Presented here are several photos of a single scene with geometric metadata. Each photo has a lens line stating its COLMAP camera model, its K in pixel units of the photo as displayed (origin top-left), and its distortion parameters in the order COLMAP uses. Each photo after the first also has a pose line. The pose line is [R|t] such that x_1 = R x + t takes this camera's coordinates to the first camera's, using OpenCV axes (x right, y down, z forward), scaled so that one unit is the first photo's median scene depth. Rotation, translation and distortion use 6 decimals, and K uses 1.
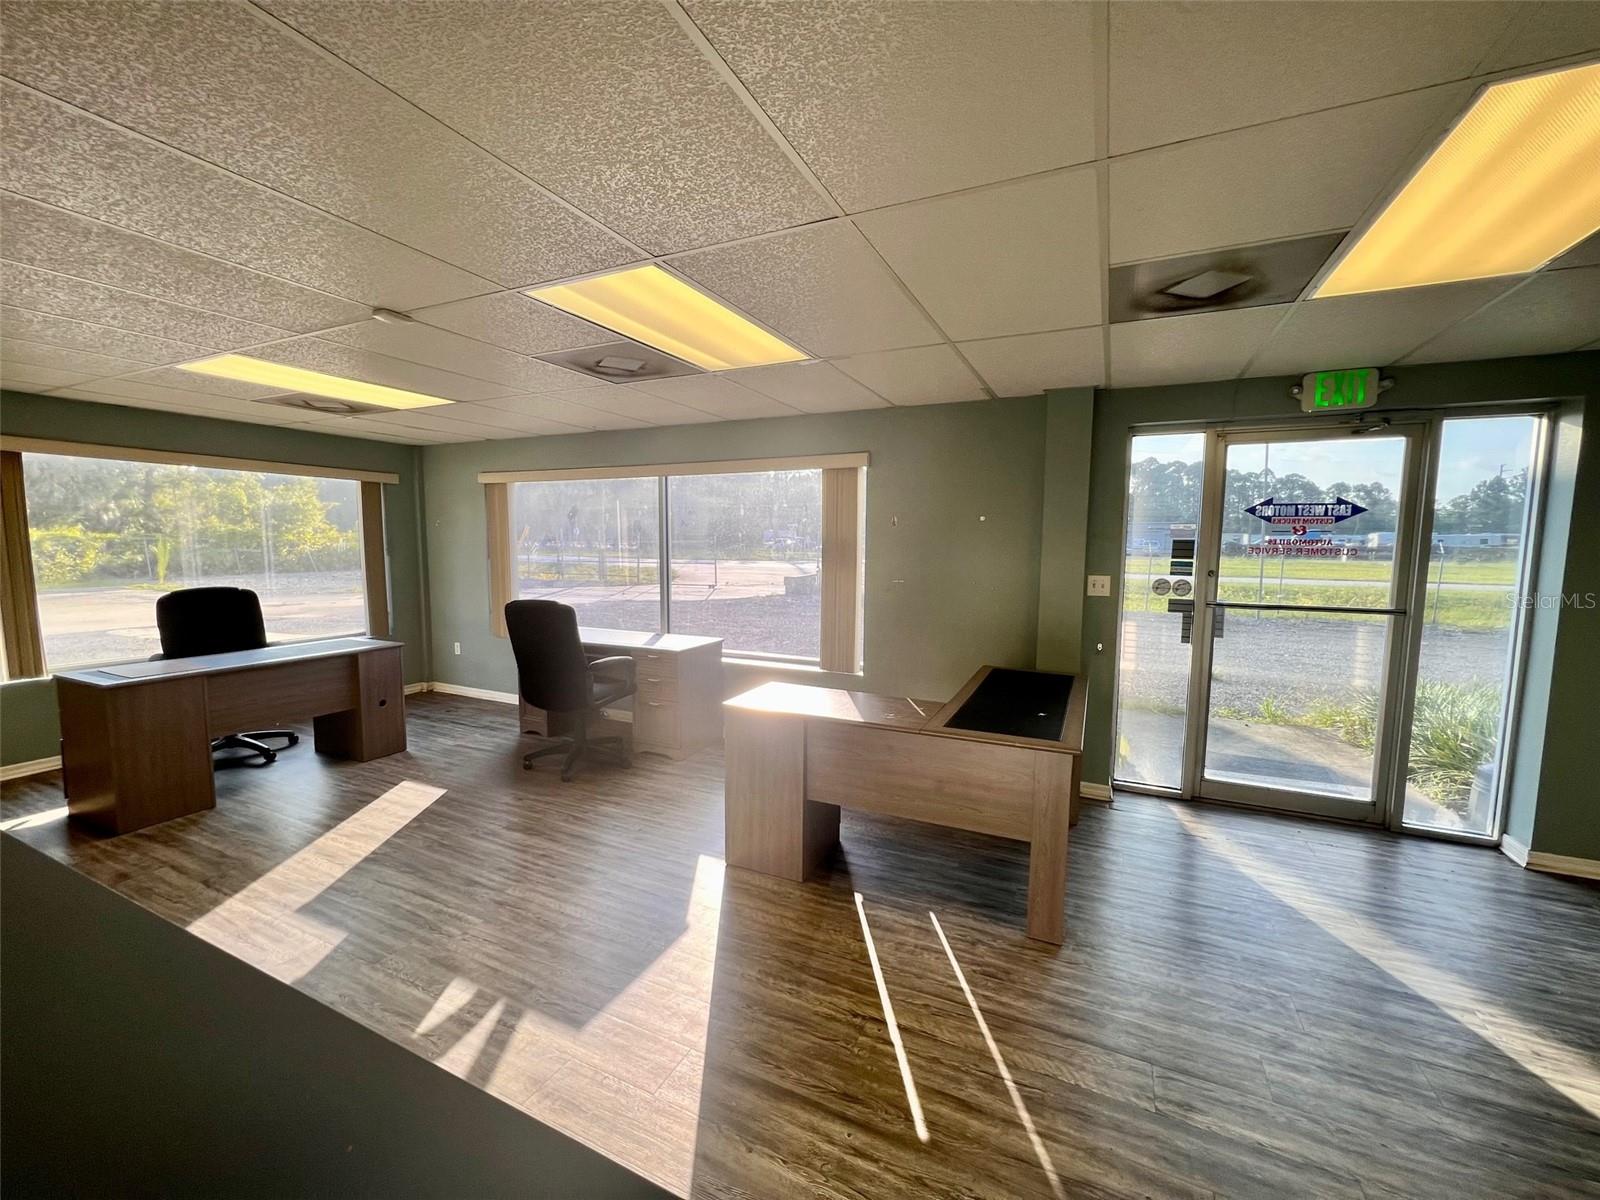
lens RADIAL K [[647.5, 0, 798.2], [0, 647.5, 602.2], [0, 0, 1]] dist [-0.003337, 0.001783]
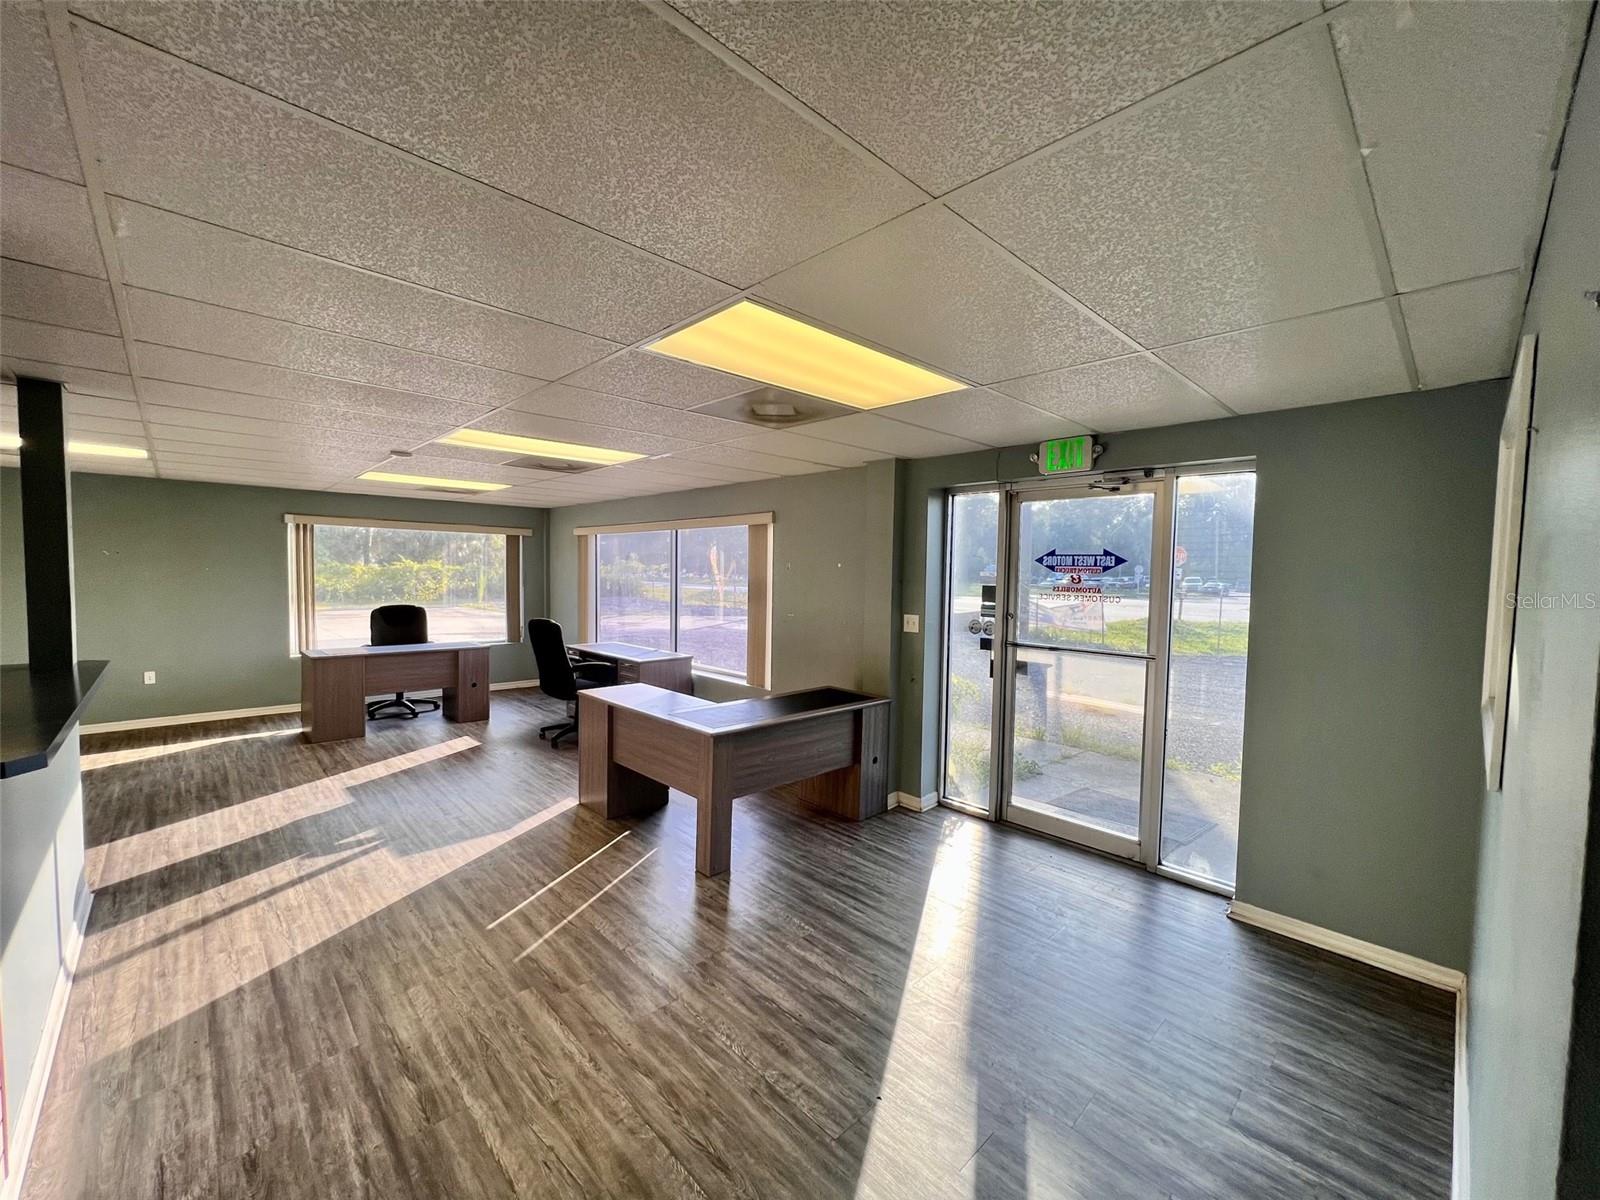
lens RADIAL K [[647.5, 0, 800.4], [0, 647.5, 600.7], [0, 0, 1]] dist [-0.003337, 0.001783]
pose [[0.935566, 0.026211, -0.352179, 0.680318], [-0.046108, 0.997772, -0.048228, -0.000554], [0.350130, 0.061359, 0.934689, -0.167233]]
